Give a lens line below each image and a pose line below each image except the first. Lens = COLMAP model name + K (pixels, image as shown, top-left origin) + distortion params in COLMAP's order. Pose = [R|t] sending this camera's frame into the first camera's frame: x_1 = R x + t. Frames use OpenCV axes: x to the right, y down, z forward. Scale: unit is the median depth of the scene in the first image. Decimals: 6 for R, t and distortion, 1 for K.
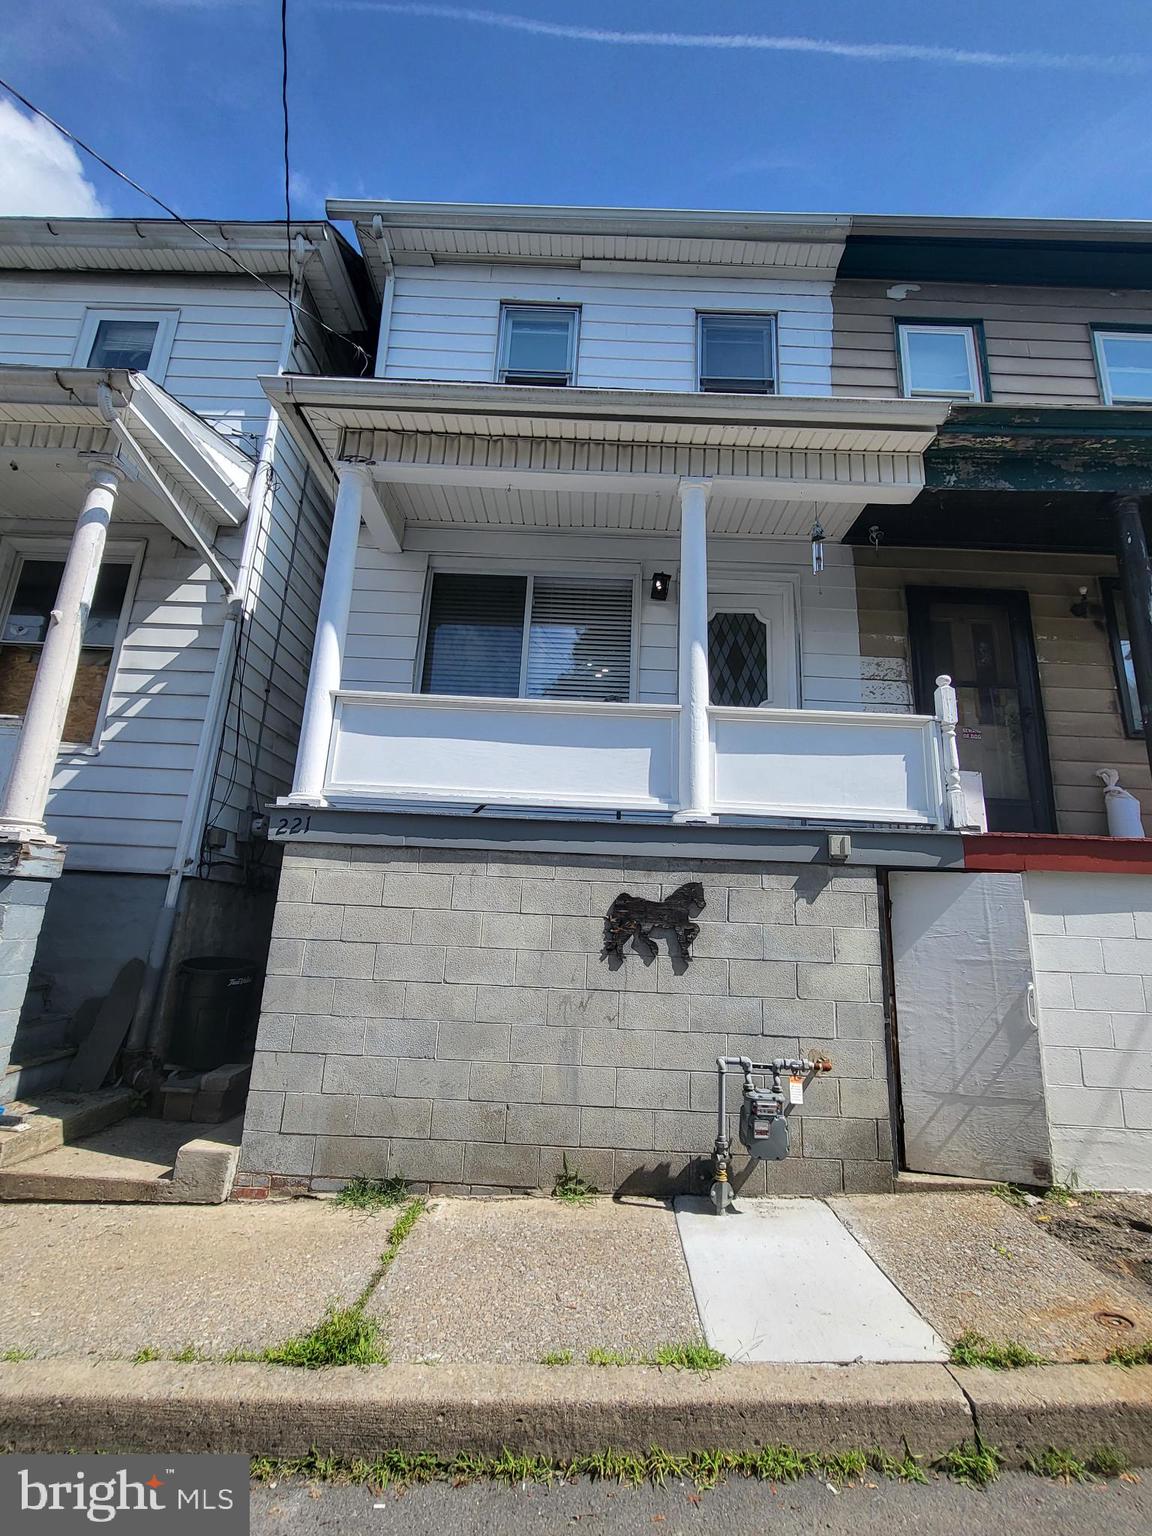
lens RADIAL K [[703.0, 0, 582.5], [0, 703.0, 742.8], [0, 0, 1]] dist [-0.000838, -0.002293]
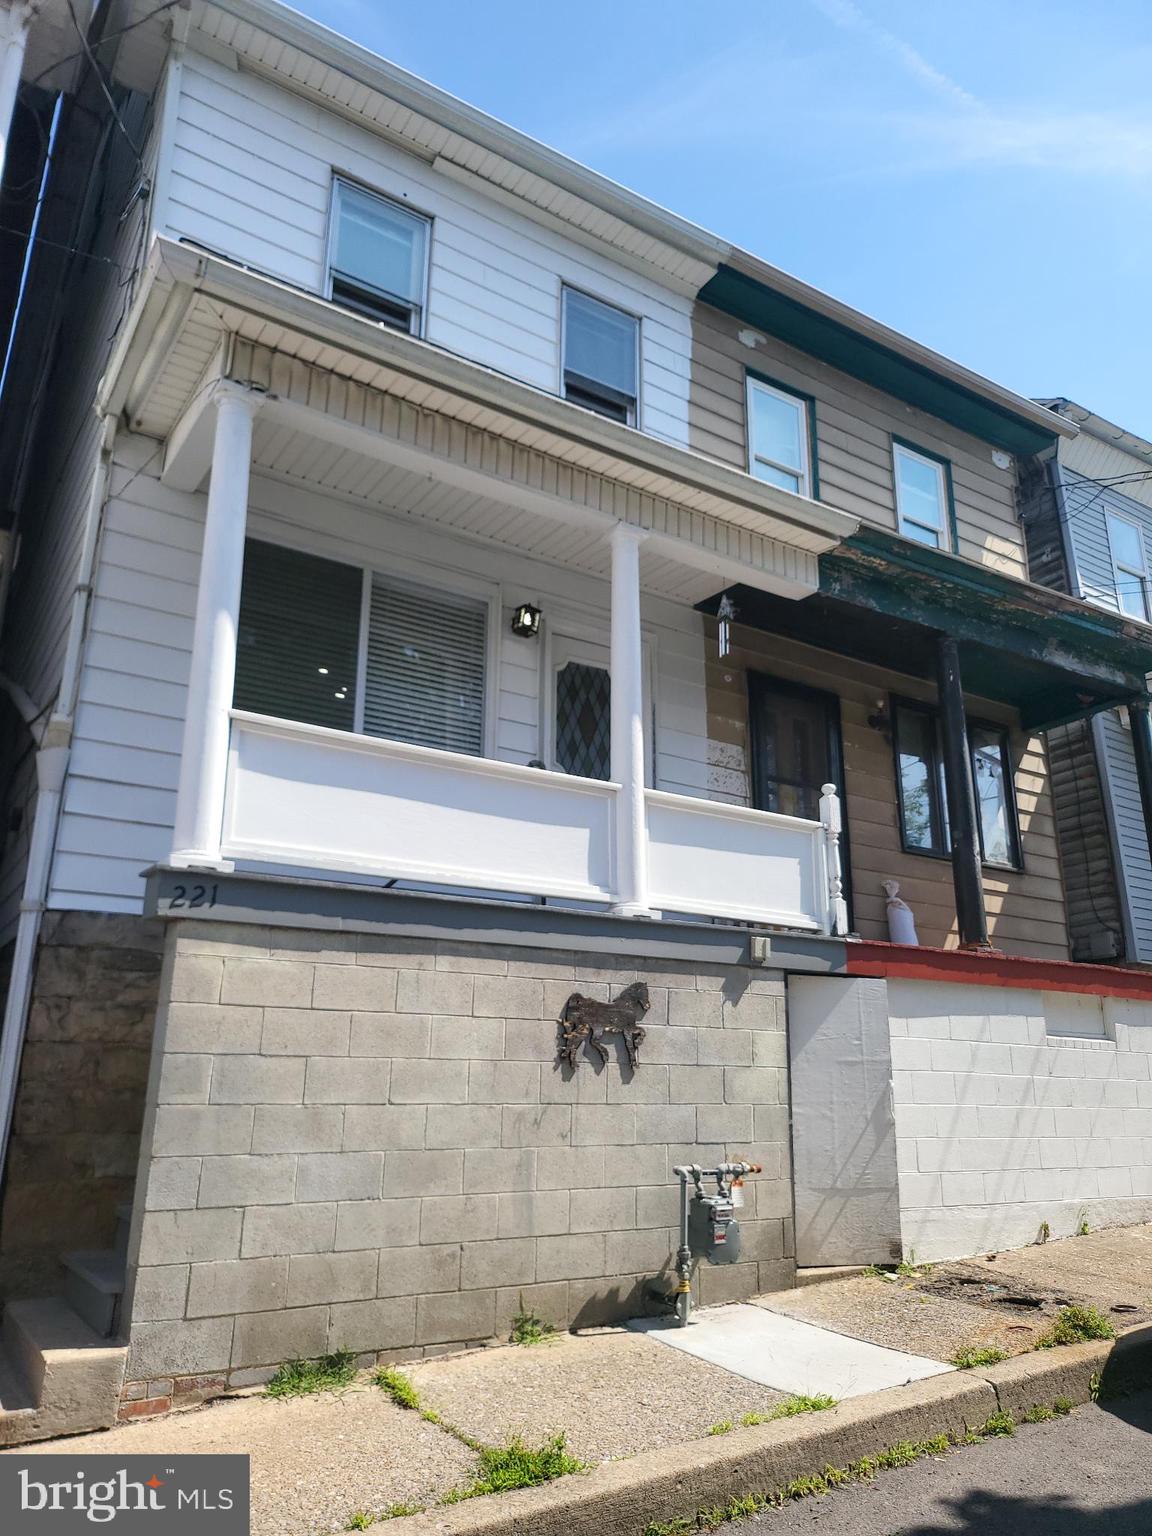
lens RADIAL K [[1081.0, 0, 583.9], [0, 1081.0, 756.0], [0, 0, 1]] dist [0.040026, -0.037587]
pose [[0.835307, 0.127291, 0.534845, -0.696704], [-0.121051, 0.991536, -0.046926, -0.020702], [-0.536292, -0.025546, 0.843646, -0.151206]]
